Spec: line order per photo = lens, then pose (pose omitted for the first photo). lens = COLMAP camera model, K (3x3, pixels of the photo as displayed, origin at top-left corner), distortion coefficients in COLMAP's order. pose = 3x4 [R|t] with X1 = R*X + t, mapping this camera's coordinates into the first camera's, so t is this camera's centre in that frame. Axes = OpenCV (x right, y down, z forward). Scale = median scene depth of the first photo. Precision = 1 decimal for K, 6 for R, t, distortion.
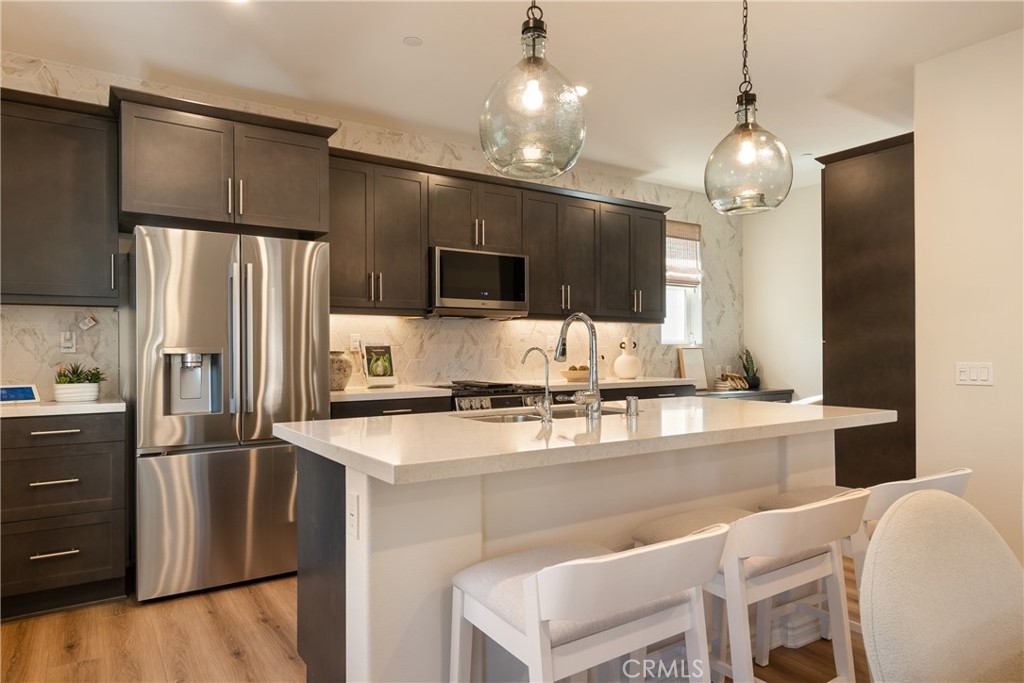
lens RADIAL K [[638.9, 0, 509.2], [0, 638.9, 347.2], [0, 0, 1]] dist [0.002751, 0.001022]
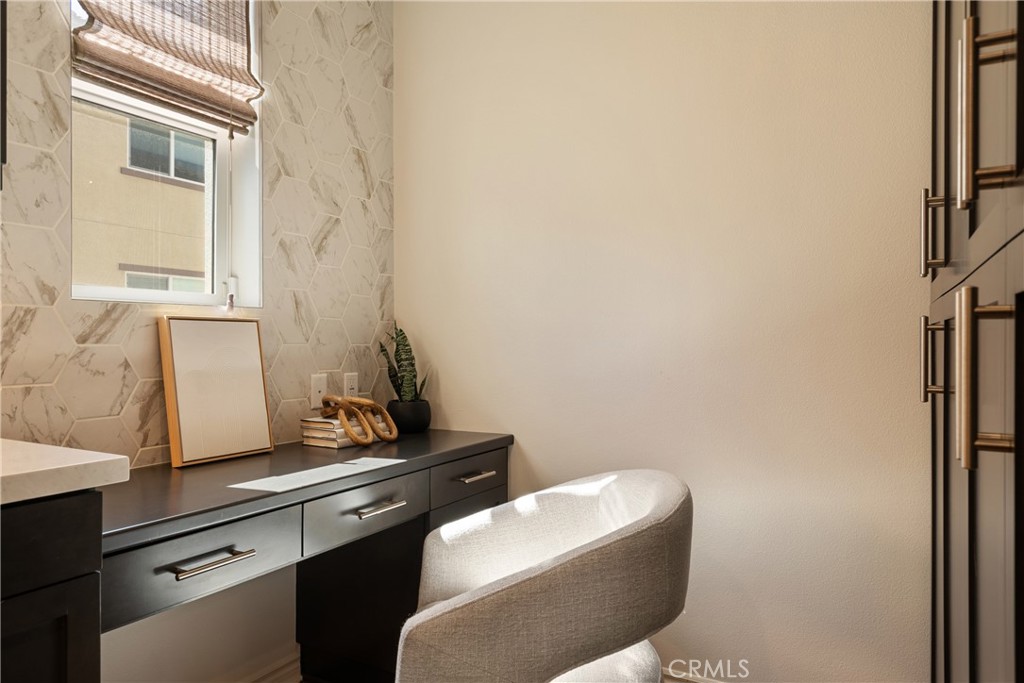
lens RADIAL K [[665.4, 0, 513.9], [0, 665.4, 346.2], [0, 0, 1]] dist [-0.019614, 0.005422]
pose [[0.890341, 0.003669, 0.455279, 0.330187], [-0.010240, 0.999876, 0.011968, 0.011506], [-0.455179, -0.015318, 0.890268, 0.806798]]
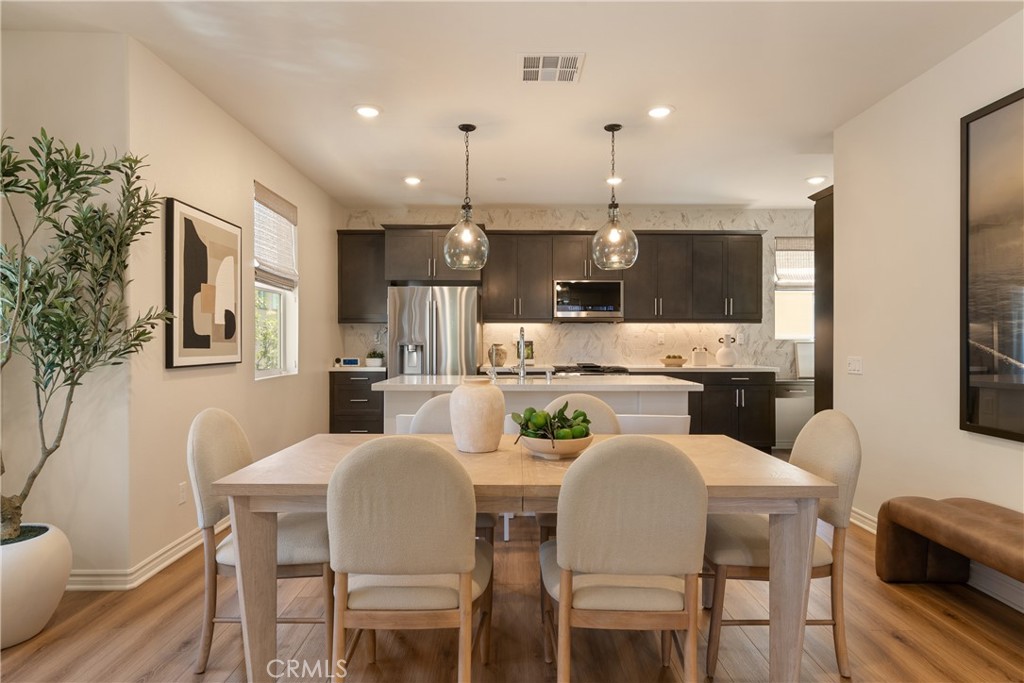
lens RADIAL K [[596.4, 0, 513.1], [0, 596.4, 340.2], [0, 0, 1]] dist [0.002186, -0.000637]
pose [[0.832299, 0.004286, -0.554311, 0.543009], [-0.000653, 0.999977, 0.006752, -0.012201], [0.554327, -0.005257, 0.832283, -0.278868]]
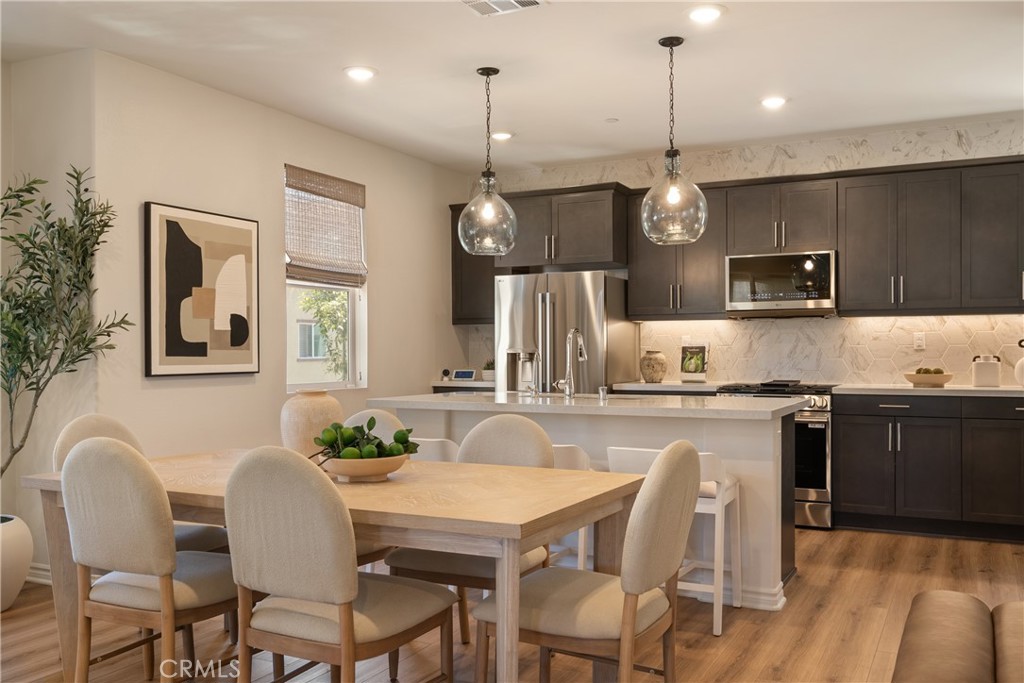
lens RADIAL K [[923.1, 0, 507.9], [0, 923.1, 348.2], [0, 0, 1]] dist [0.011734, -0.010409]
pose [[0.484312, 0.002846, -0.874891, 0.919865], [0.008192, 0.999936, 0.007787, -0.011874], [0.874857, -0.010939, 0.484257, -0.083114]]
